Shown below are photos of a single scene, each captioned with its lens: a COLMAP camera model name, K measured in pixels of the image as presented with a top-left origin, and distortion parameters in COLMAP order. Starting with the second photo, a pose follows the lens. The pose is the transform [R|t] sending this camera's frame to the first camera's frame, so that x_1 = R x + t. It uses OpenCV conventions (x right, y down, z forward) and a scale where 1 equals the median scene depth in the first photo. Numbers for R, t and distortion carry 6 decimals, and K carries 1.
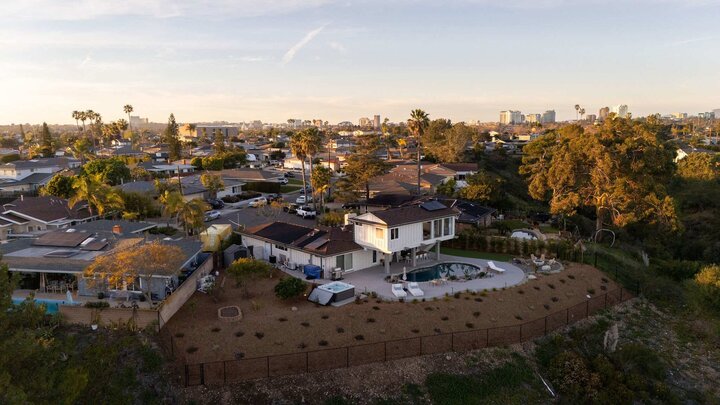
lens RADIAL K [[533.0, 0, 359.5], [0, 533.0, 202.1], [0, 0, 1]] dist [0.063213, -0.036481]
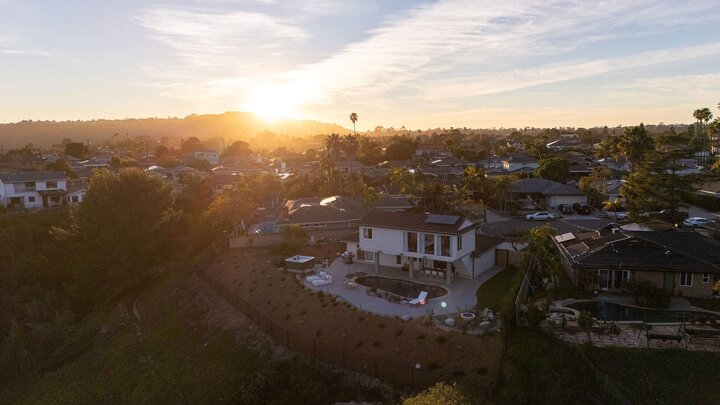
lens RADIAL K [[533.0, 0, 359.5], [0, 533.0, 202.7], [0, 0, 1]] dist [0.063213, -0.036481]
pose [[0.239272, 0.121770, -0.963287, 0.979067], [-0.116542, 0.988534, 0.096013, -0.091347], [0.963933, 0.089290, 0.250720, 0.667303]]
